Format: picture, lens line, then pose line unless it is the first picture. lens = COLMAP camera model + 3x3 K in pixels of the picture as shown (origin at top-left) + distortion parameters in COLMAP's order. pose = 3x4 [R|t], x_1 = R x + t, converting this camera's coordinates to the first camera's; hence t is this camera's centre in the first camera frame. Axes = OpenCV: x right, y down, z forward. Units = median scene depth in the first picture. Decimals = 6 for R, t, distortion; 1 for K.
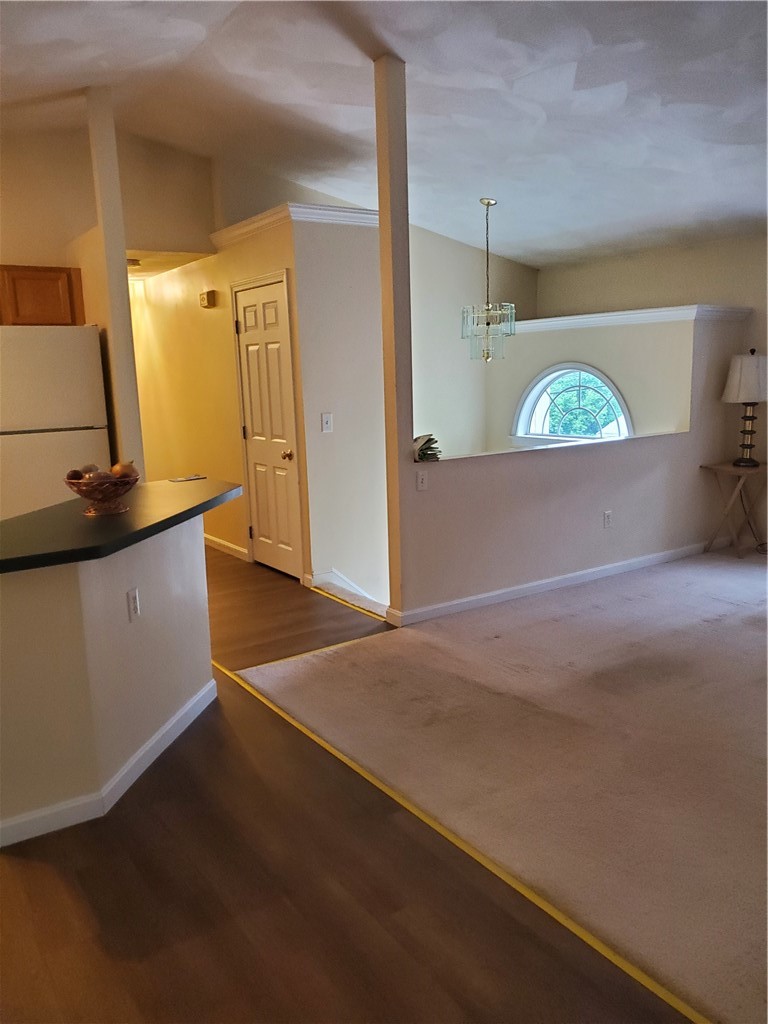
lens RADIAL K [[797.4, 0, 390.0], [0, 797.4, 513.6], [0, 0, 1]] dist [-0.002856, -0.007407]
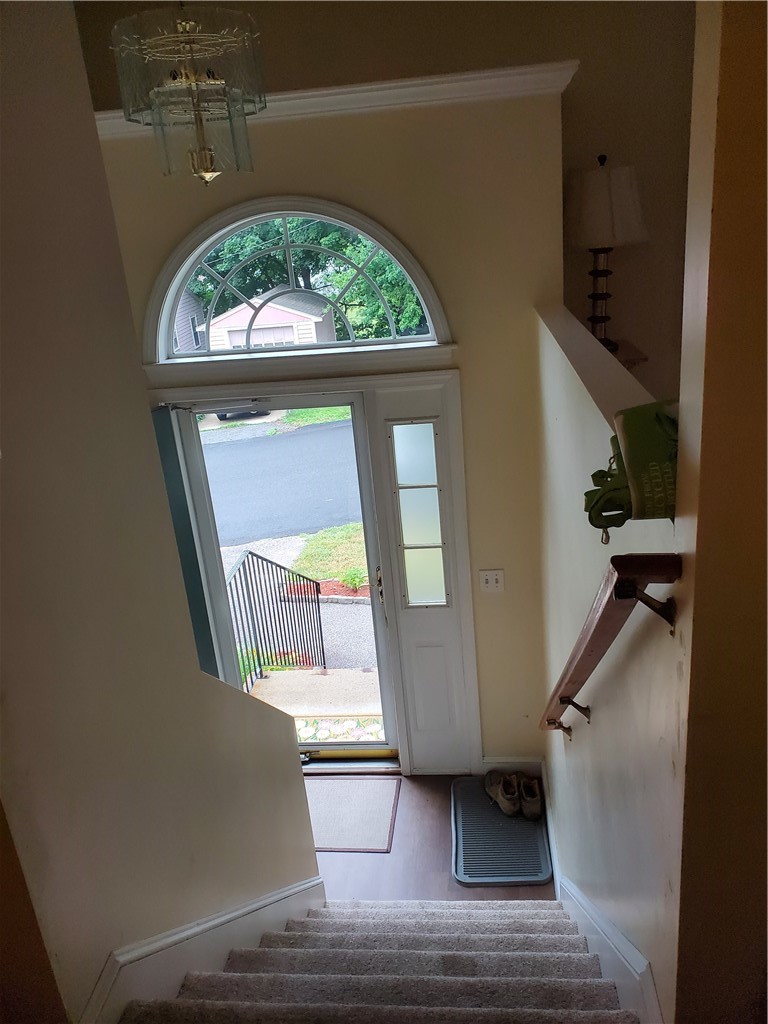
lens RADIAL K [[797.4, 0, 390.0], [0, 797.4, 513.6], [0, 0, 1]] dist [-0.002856, -0.007407]
pose [[0.641962, -0.287012, 0.710991, -0.155541], [0.202219, 0.957842, 0.204074, -0.100968], [-0.739589, 0.012768, 0.672938, 0.708968]]
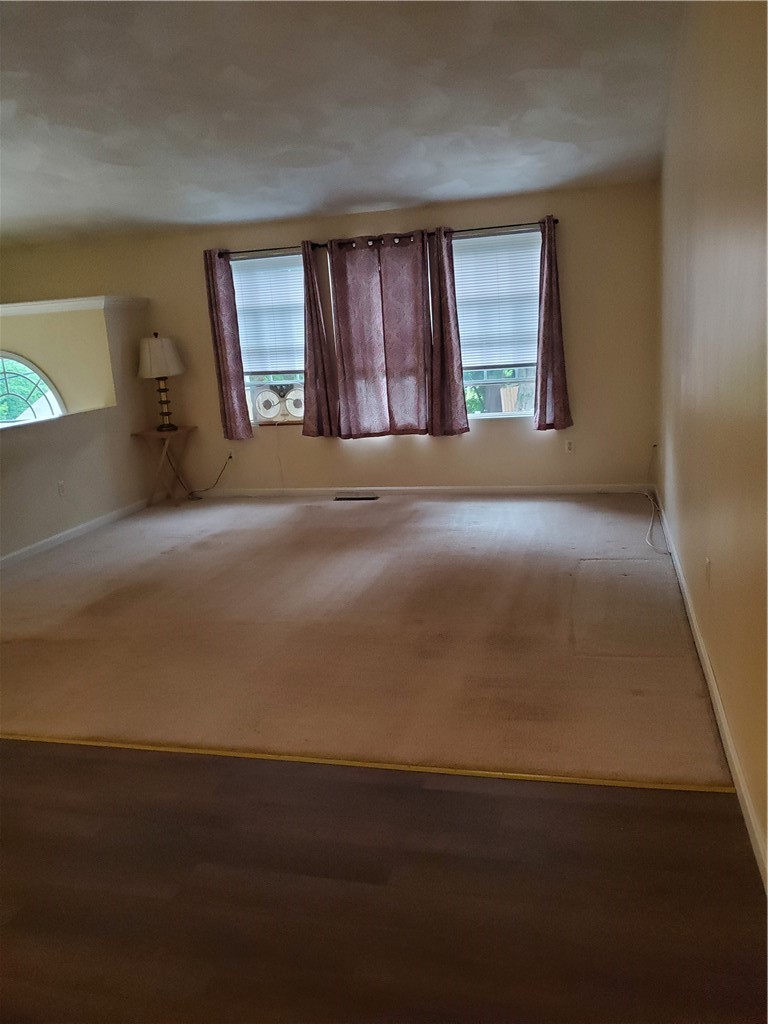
lens RADIAL K [[797.4, 0, 390.0], [0, 797.4, 513.6], [0, 0, 1]] dist [-0.002856, -0.007407]
pose [[0.756247, -0.169507, 0.631948, -0.080633], [0.159436, 0.984485, 0.073271, 0.029405], [-0.634563, 0.045344, 0.771539, -0.134434]]
